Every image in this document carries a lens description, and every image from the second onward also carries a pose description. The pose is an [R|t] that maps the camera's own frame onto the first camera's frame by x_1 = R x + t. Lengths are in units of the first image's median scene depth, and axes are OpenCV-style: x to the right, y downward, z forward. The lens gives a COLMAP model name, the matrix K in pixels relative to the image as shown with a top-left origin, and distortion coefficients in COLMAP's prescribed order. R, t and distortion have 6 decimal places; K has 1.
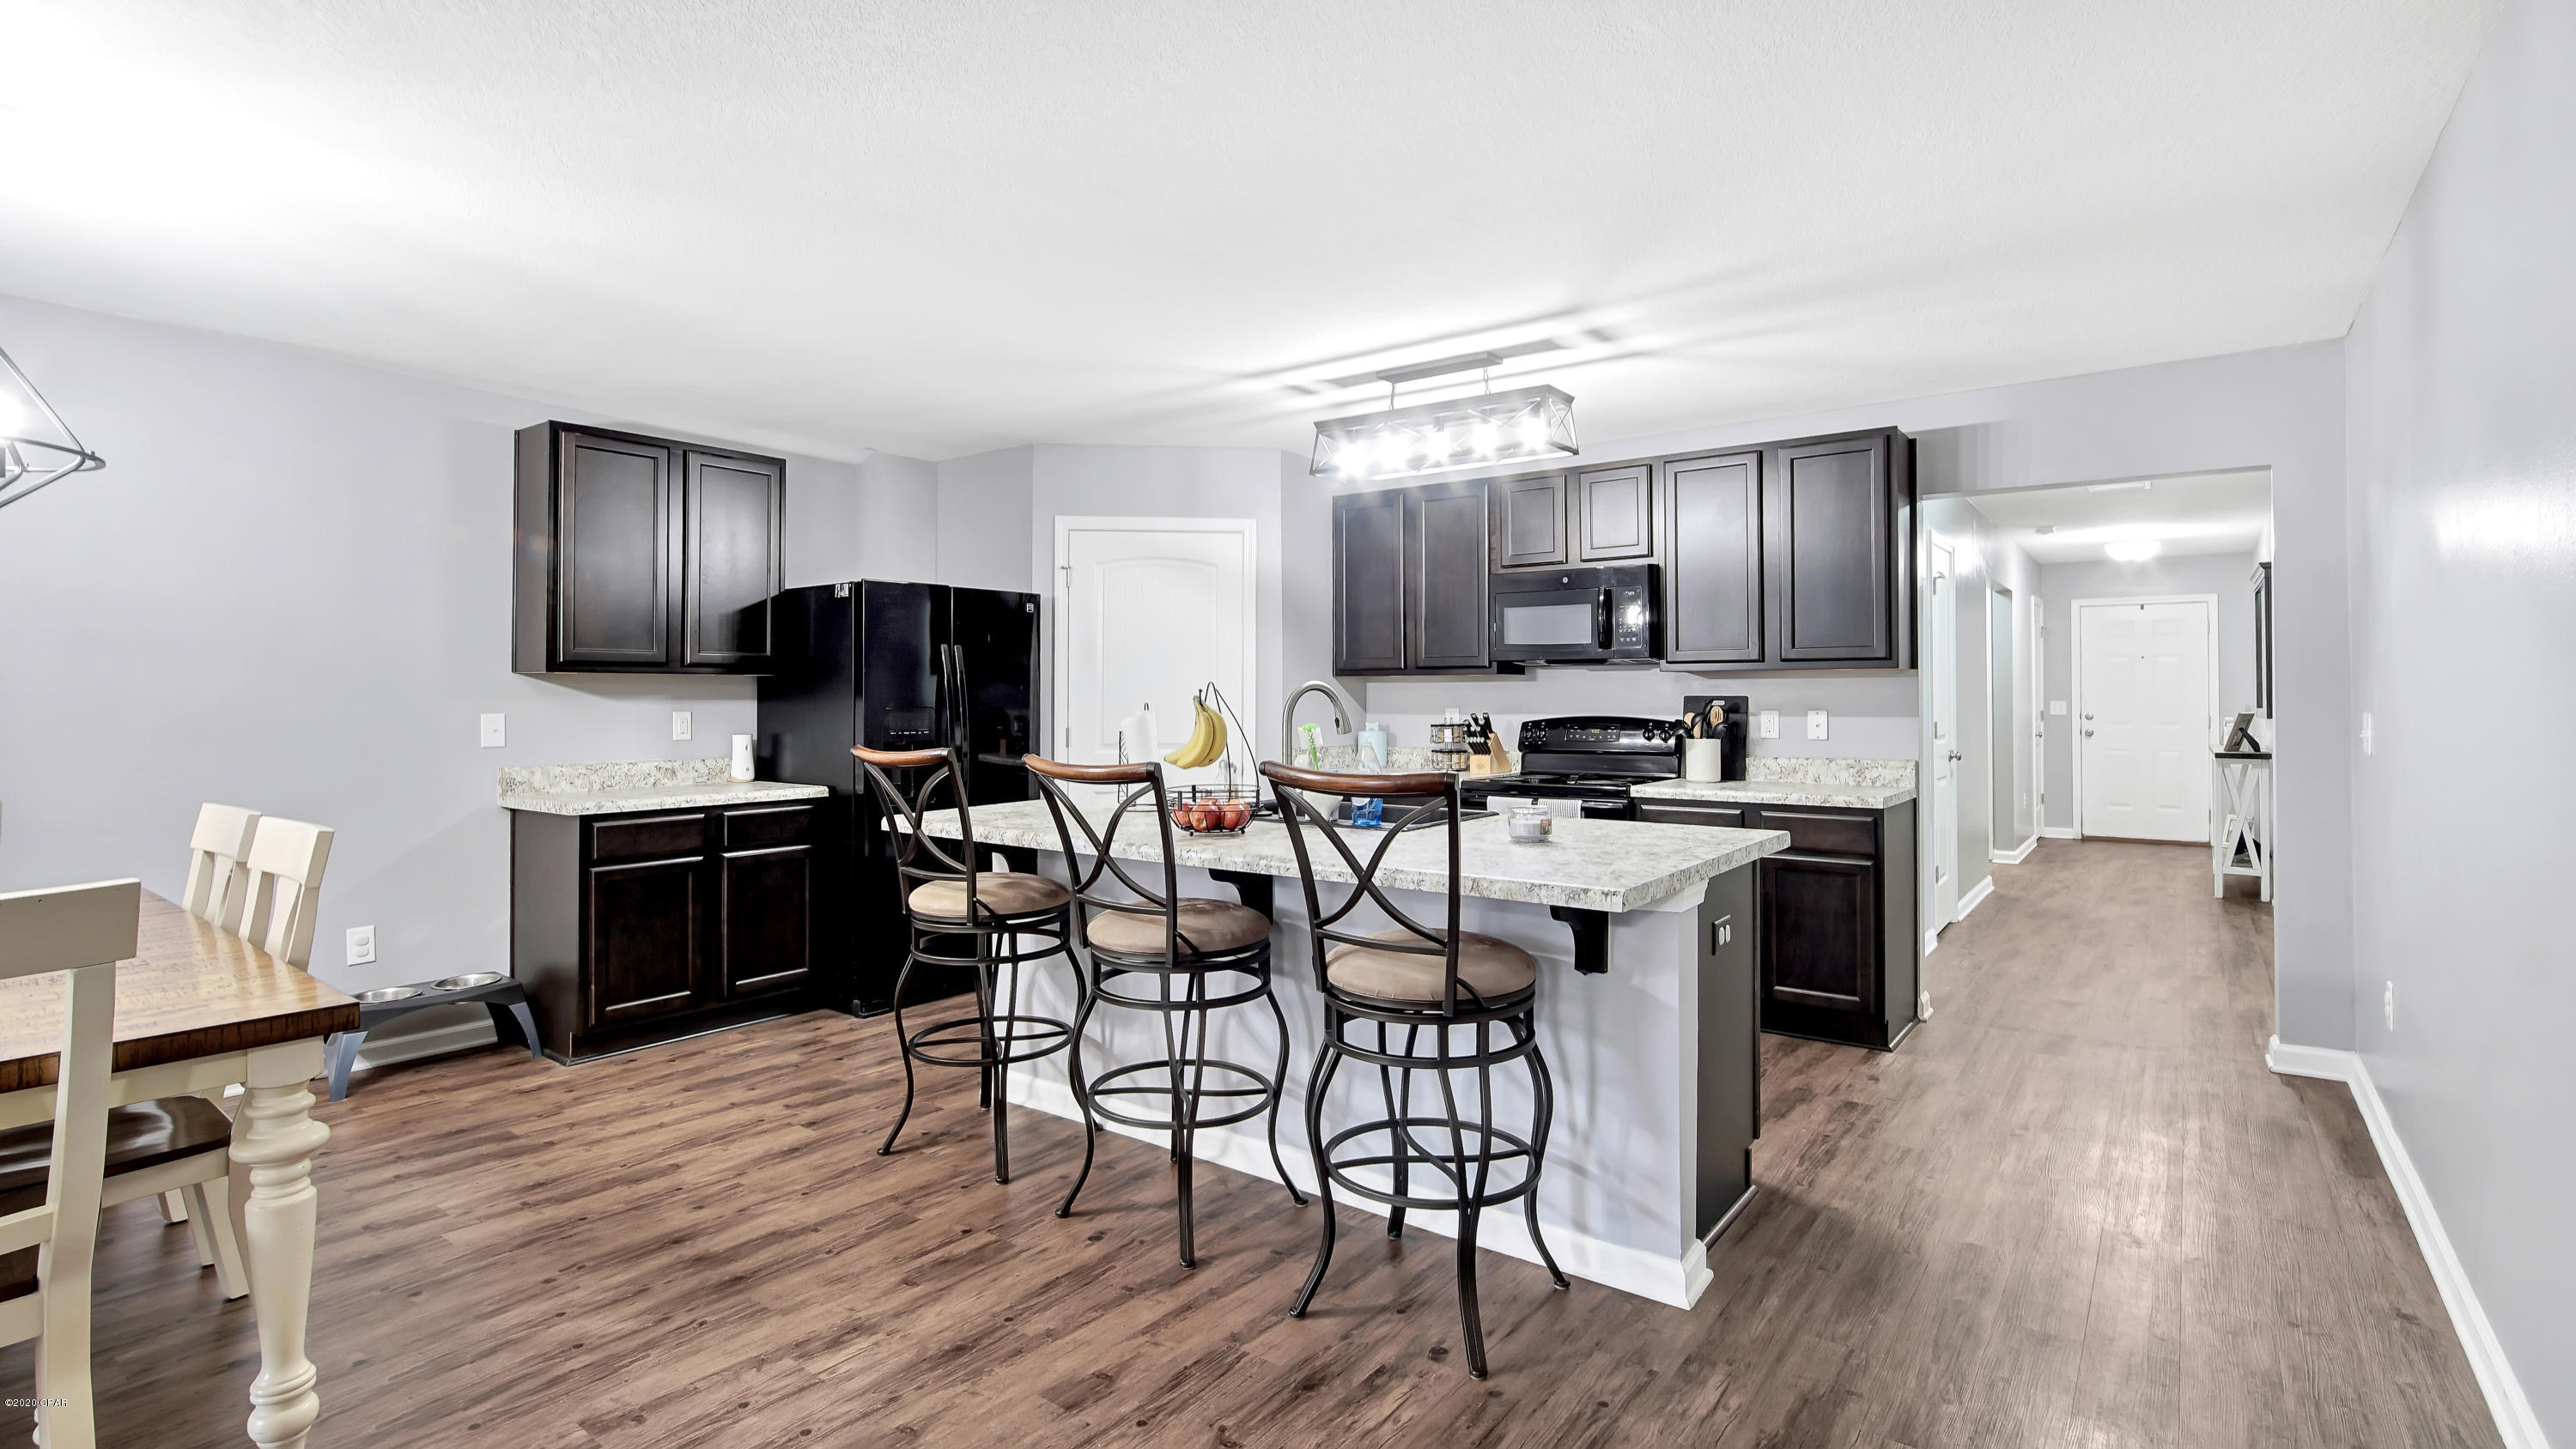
lens RADIAL K [[1181.6, 0, 1288.0], [0, 1181.6, 724.5], [0, 0, 1]] dist [-0.001815, 0.007372]
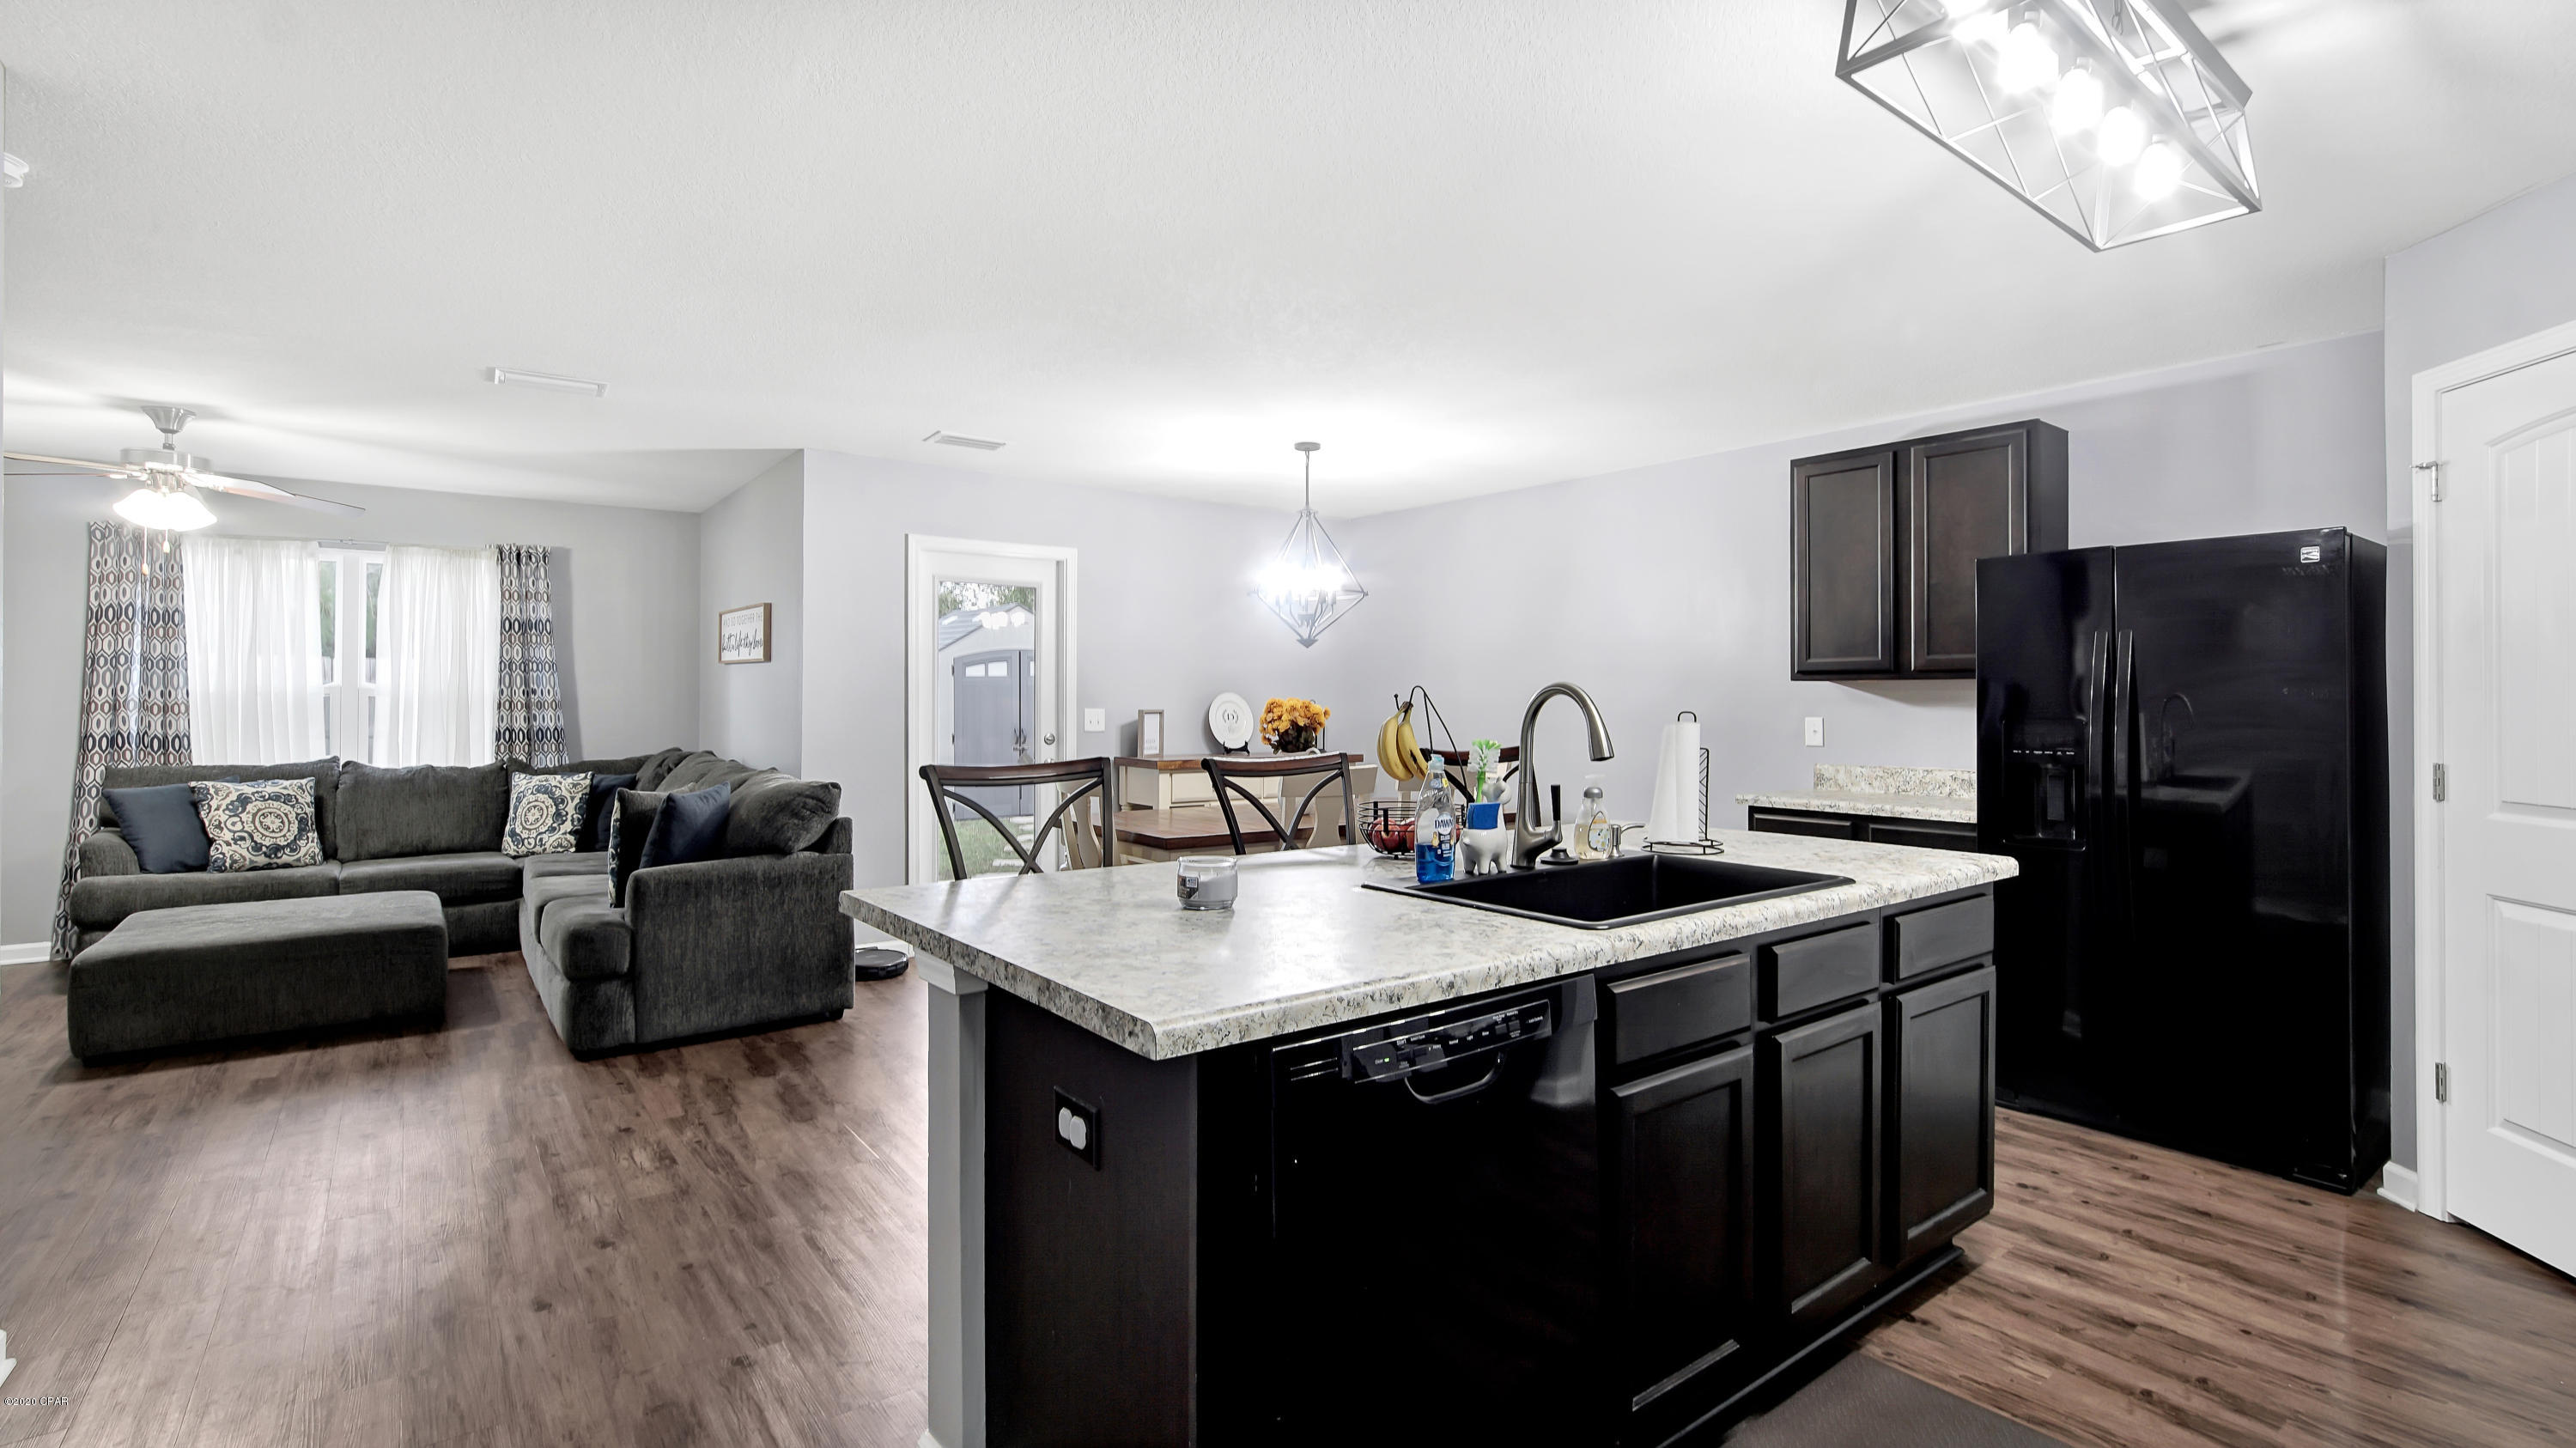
lens RADIAL K [[1181.9, 0, 1288.0], [0, 1181.9, 724.0], [0, 0, 1]] dist [-0.001815, 0.007372]
pose [[-0.265302, 0.019359, -0.963971, 0.505612], [-0.028162, 0.999216, 0.027818, -0.017531], [0.963754, 0.034527, -0.264549, 0.694792]]
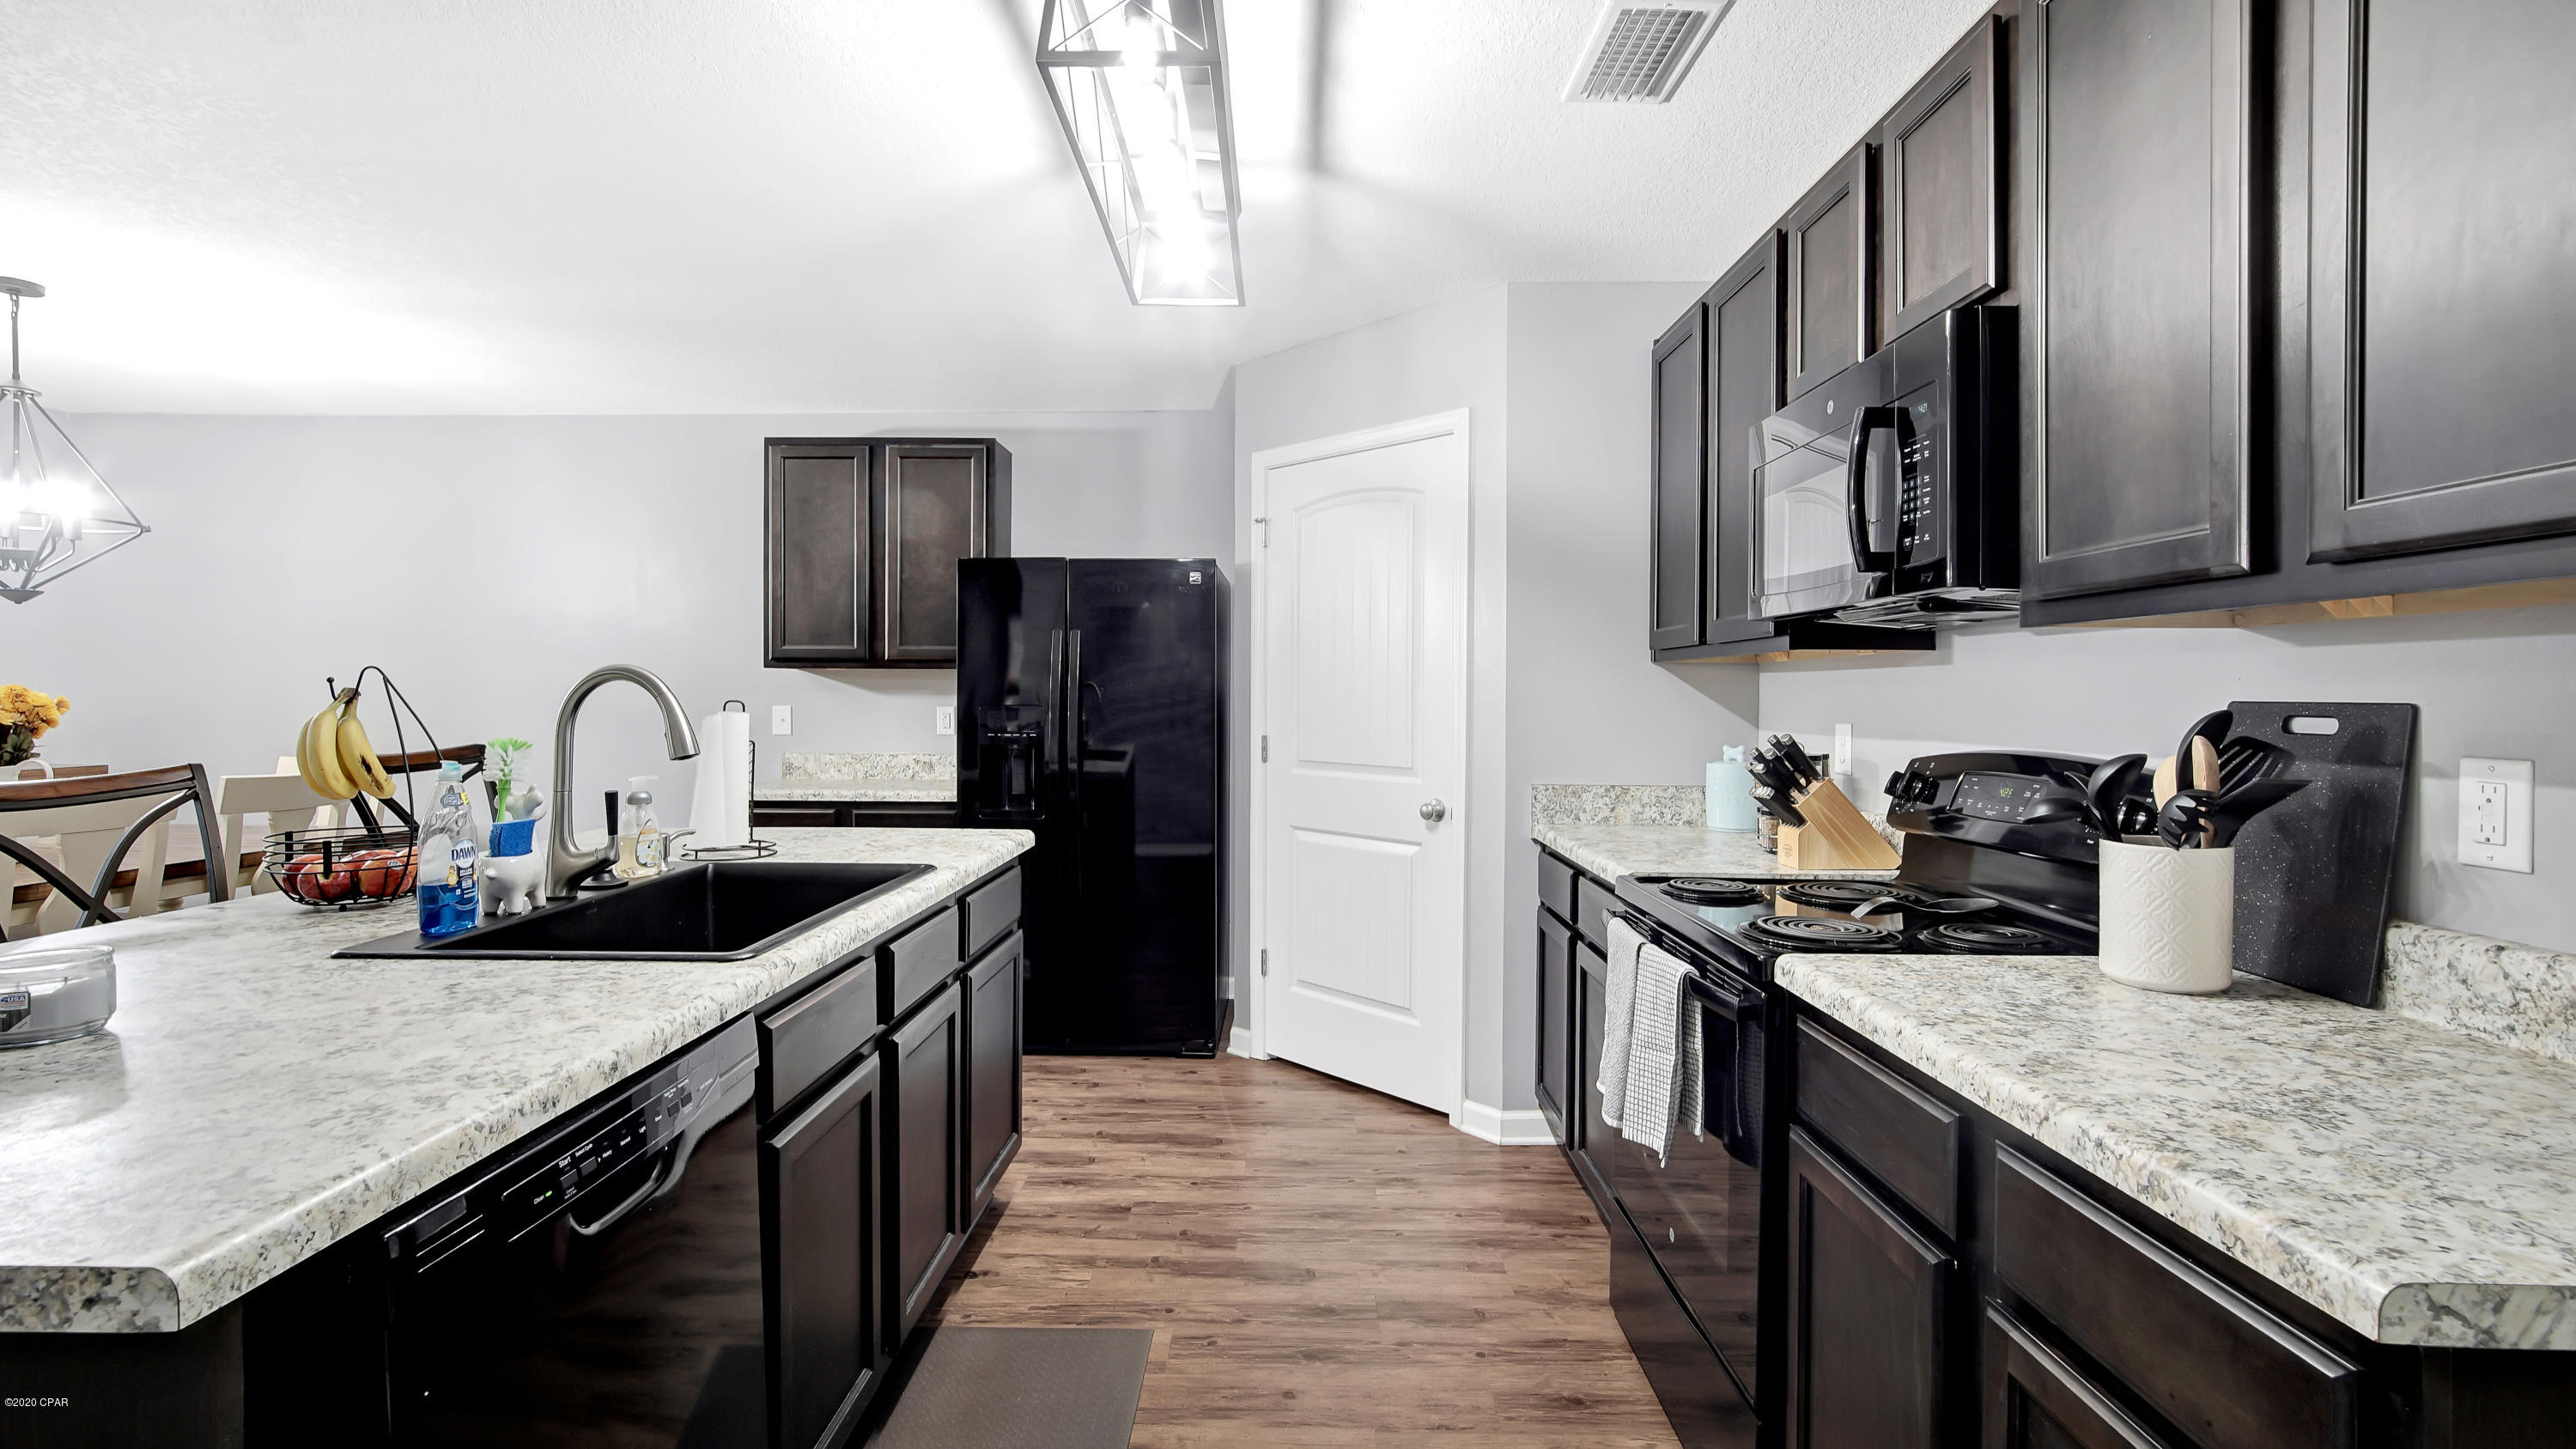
lens RADIAL K [[1181.9, 0, 1288.0], [0, 1181.9, 724.5], [0, 0, 1]] dist [-0.001815, 0.007372]
pose [[0.583774, 0.025885, -0.811504, 0.459947], [-0.027356, 0.999551, 0.012204, -0.015434], [0.811455, 0.015075, 0.584220, 0.623572]]
